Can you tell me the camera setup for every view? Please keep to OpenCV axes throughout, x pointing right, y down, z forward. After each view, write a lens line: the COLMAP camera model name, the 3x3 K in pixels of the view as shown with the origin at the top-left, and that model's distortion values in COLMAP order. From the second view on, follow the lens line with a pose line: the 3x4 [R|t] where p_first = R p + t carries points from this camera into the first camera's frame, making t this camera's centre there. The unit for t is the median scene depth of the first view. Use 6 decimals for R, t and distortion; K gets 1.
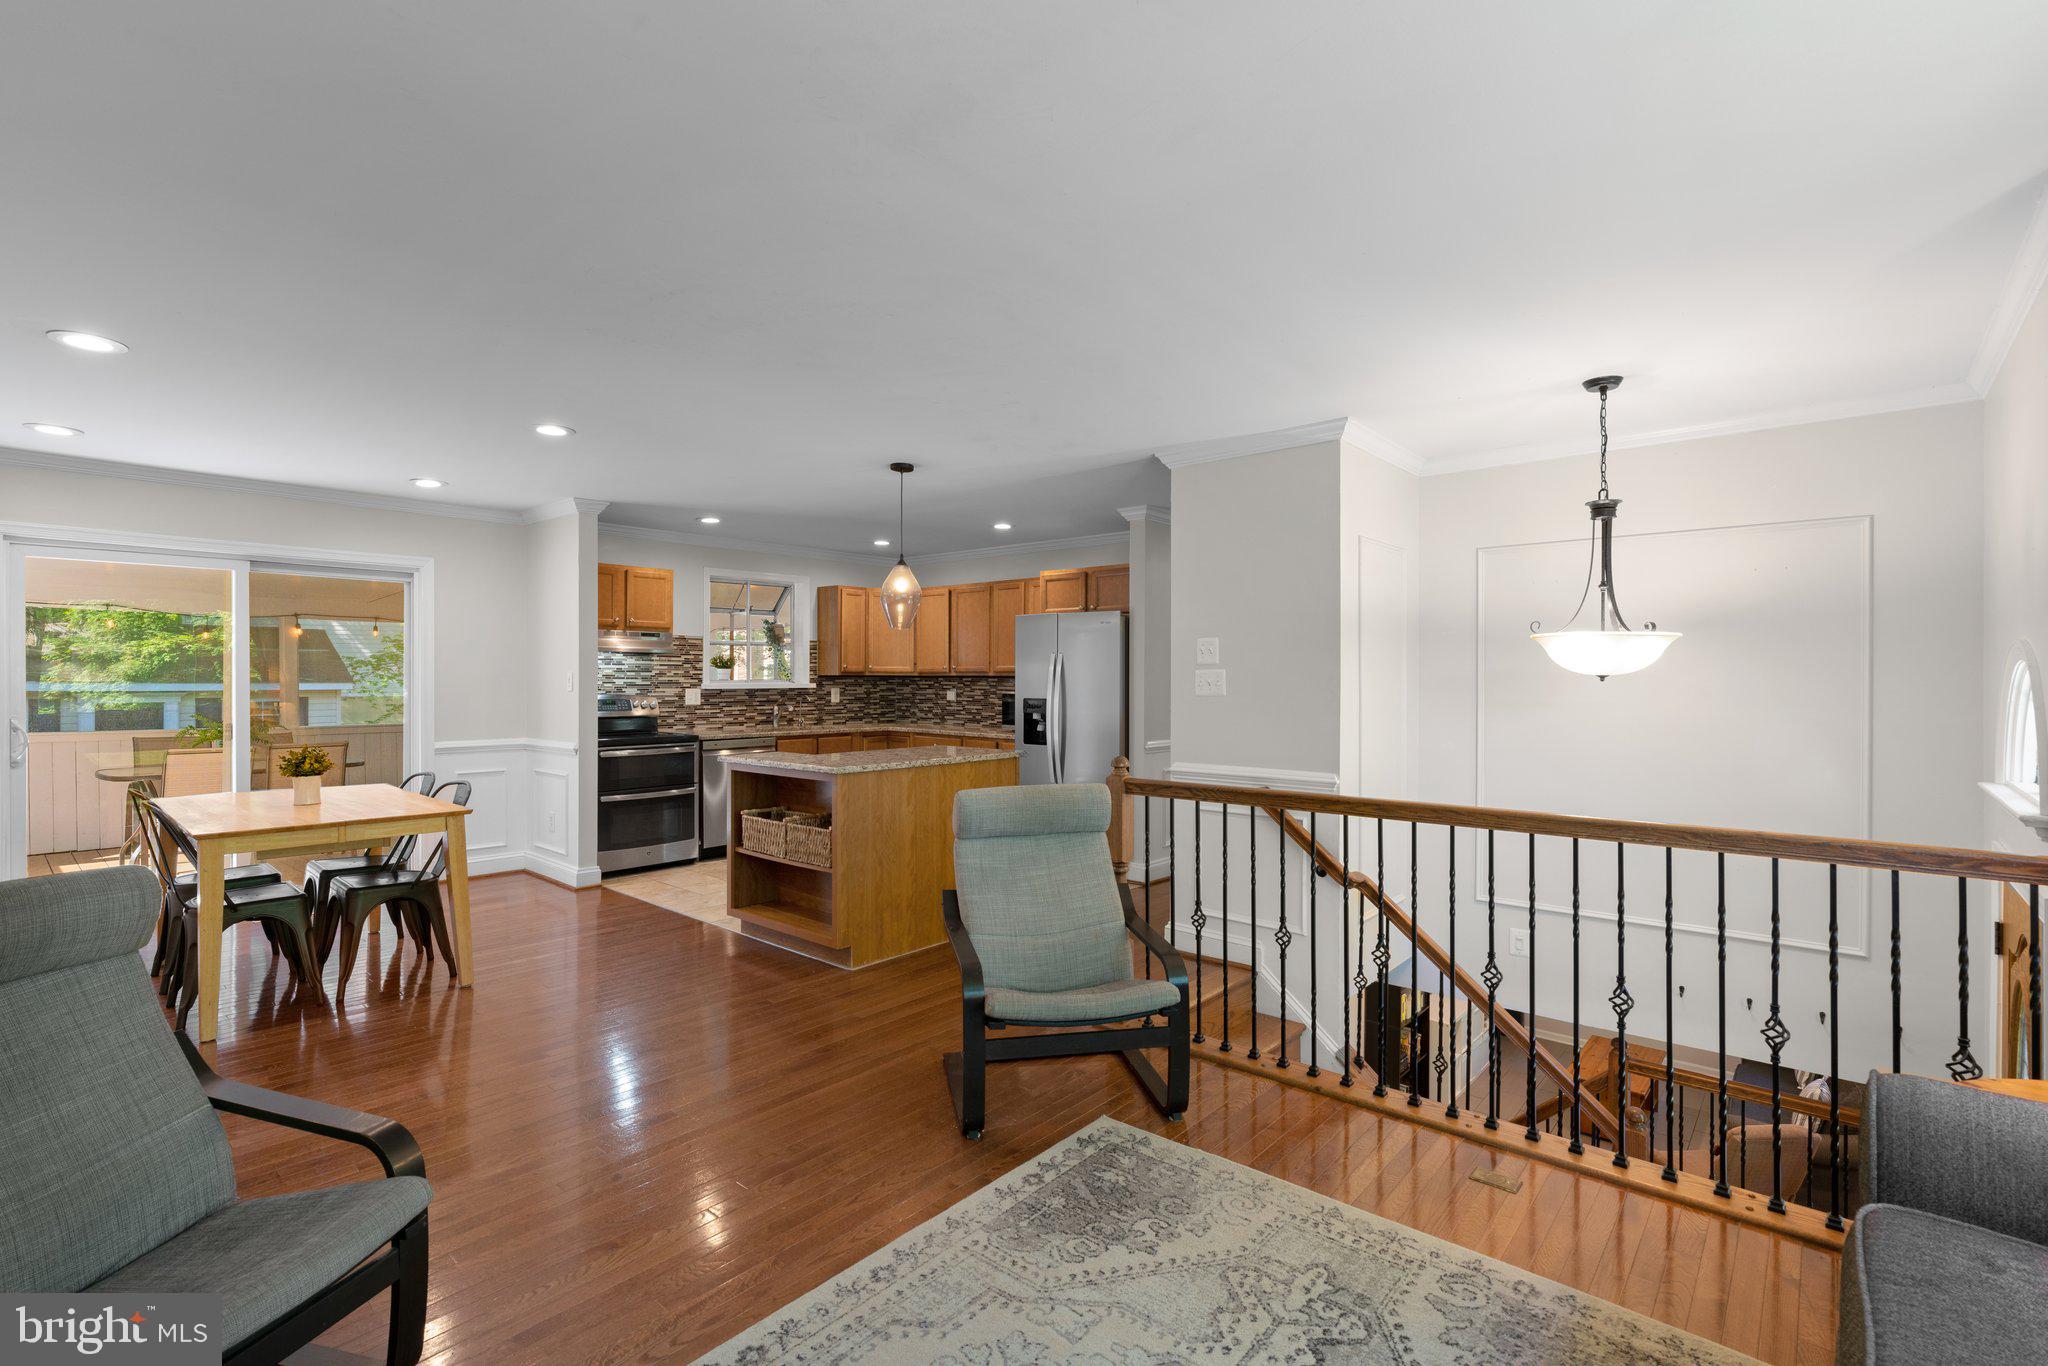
lens RADIAL K [[931.4, 0, 1027.0], [0, 931.4, 682.6], [0, 0, 1]] dist [-0.007635, 0.003560]
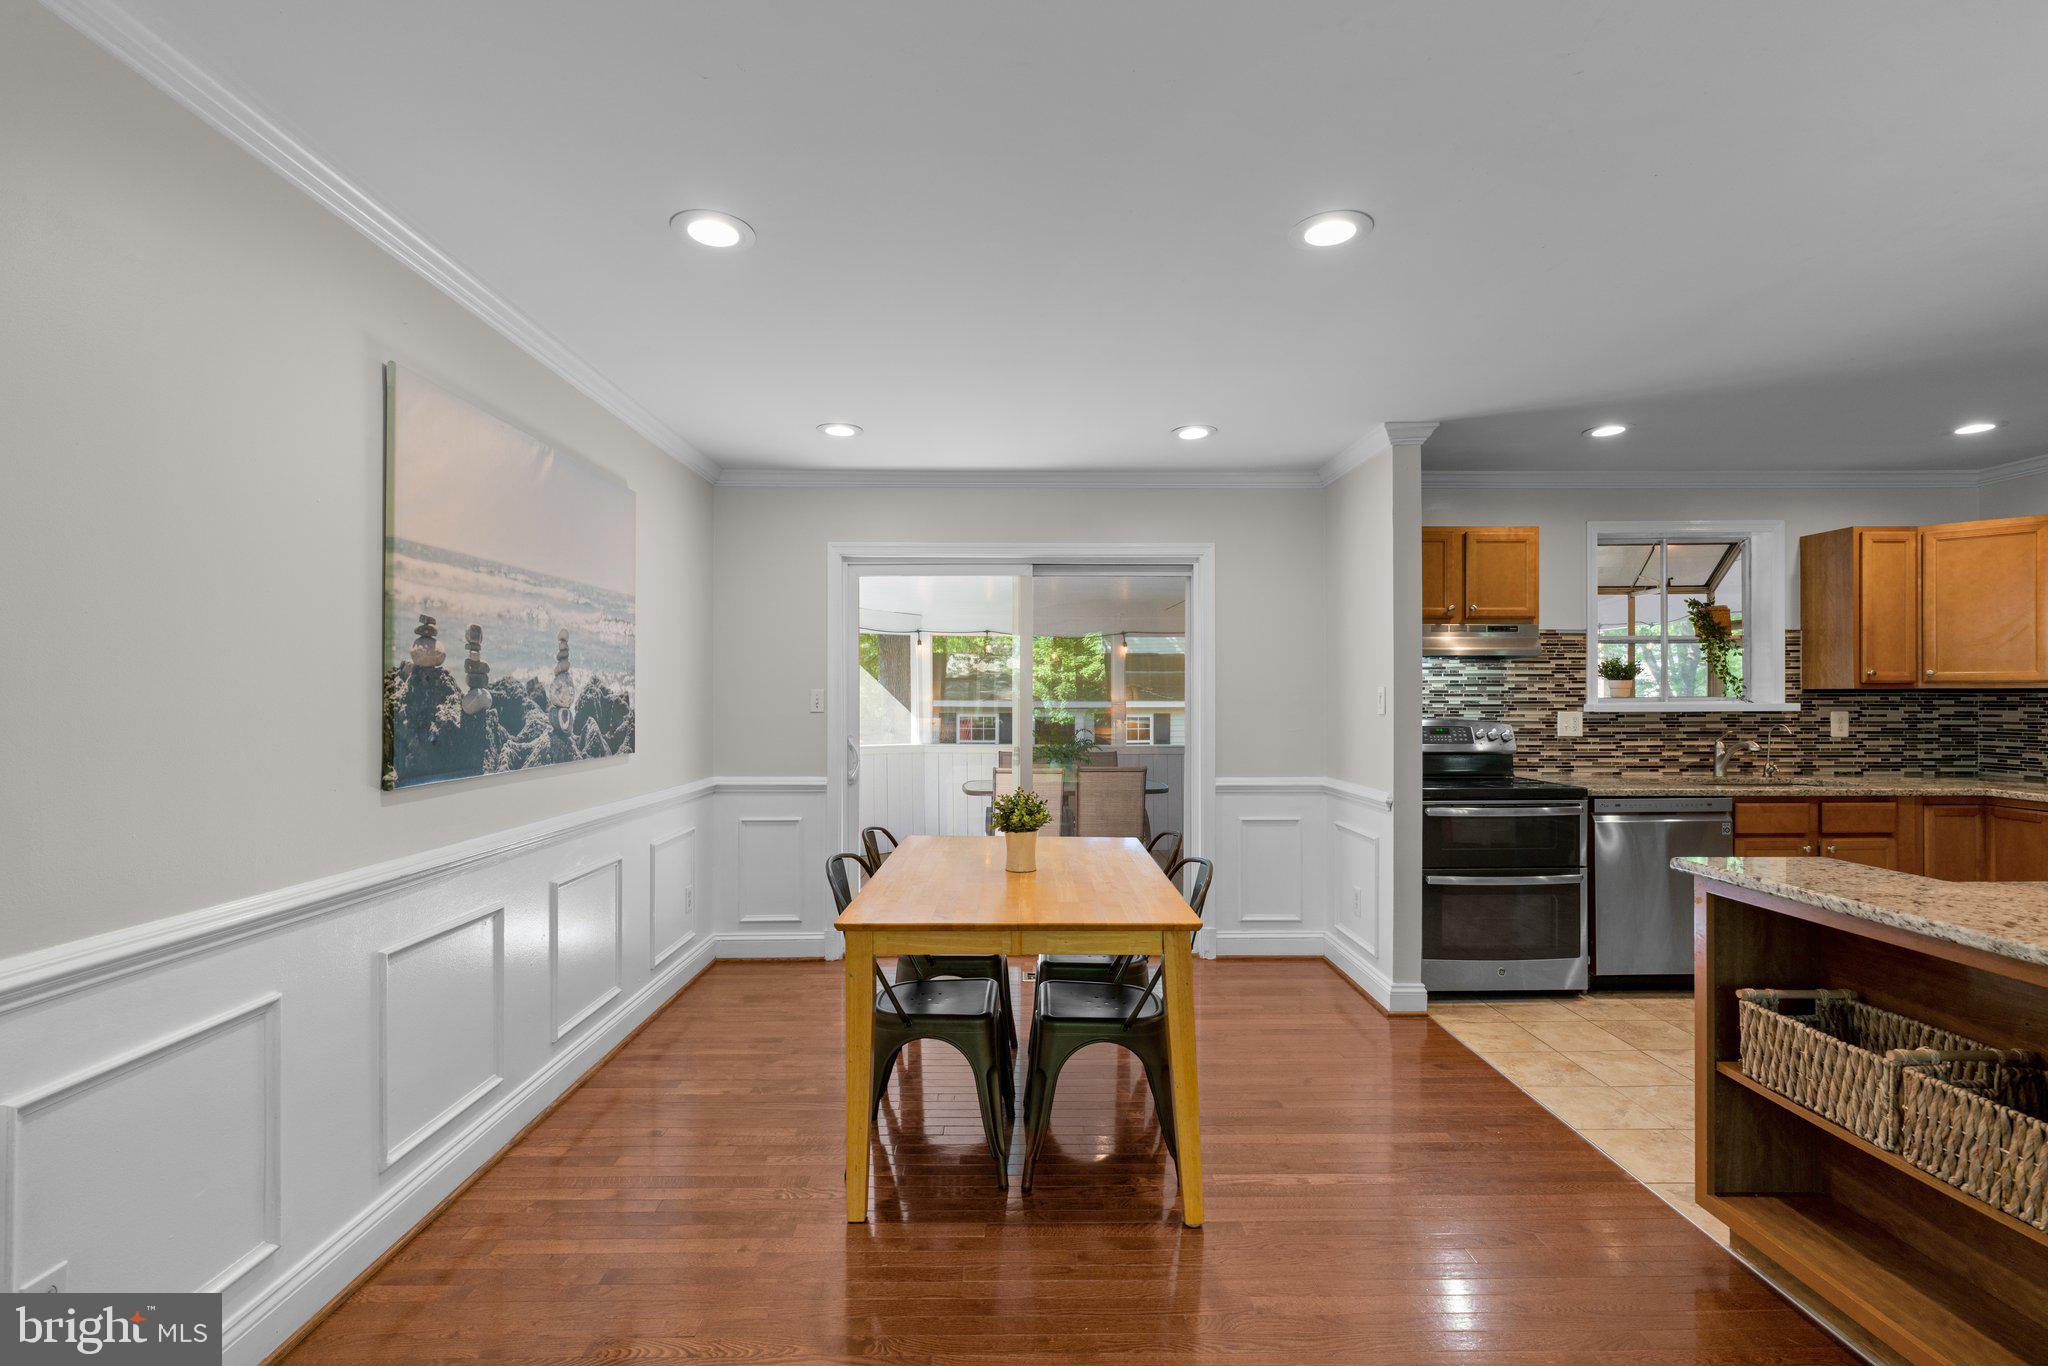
lens RADIAL K [[931.4, 0, 1009.8], [0, 931.4, 697.5], [0, 0, 1]] dist [-0.007635, 0.003560]
pose [[0.656817, -0.002260, -0.754046, -0.142802], [-0.000656, 0.999993, -0.003567, -0.000572], [0.754050, 0.002837, 0.656811, 0.316455]]
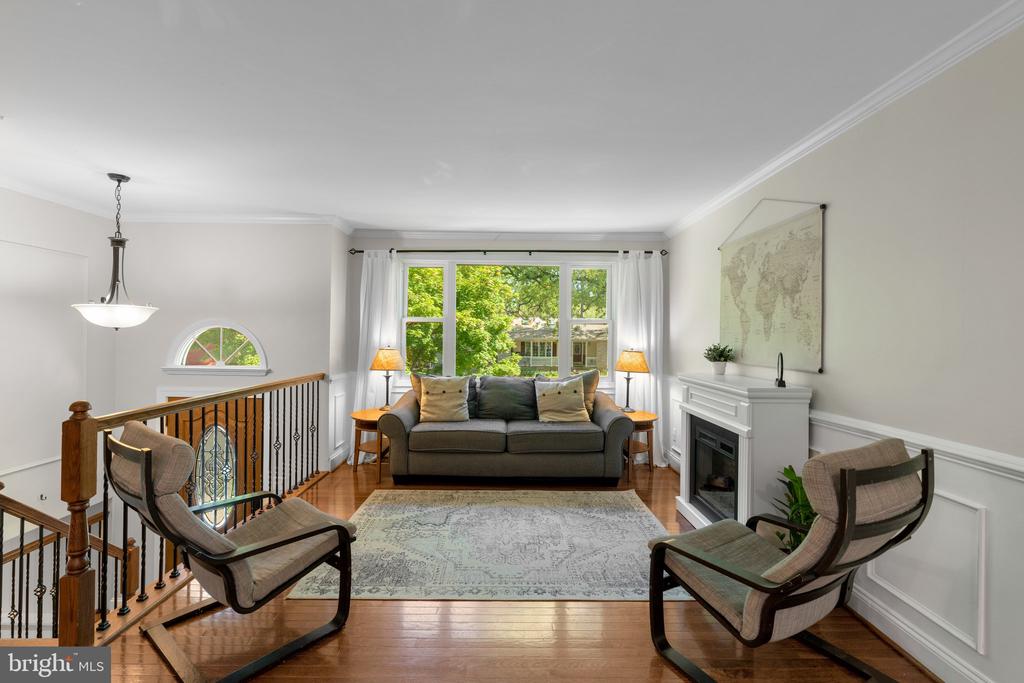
lens RADIAL K [[465.7, 0, 503.4], [0, 465.7, 337.5], [0, 0, 1]] dist [-0.007635, 0.003560]
pose [[-0.654944, -0.011487, 0.755590, -0.313692], [-0.010882, 0.999924, 0.005769, -0.000902], [-0.755599, -0.004443, -0.655020, 0.501346]]
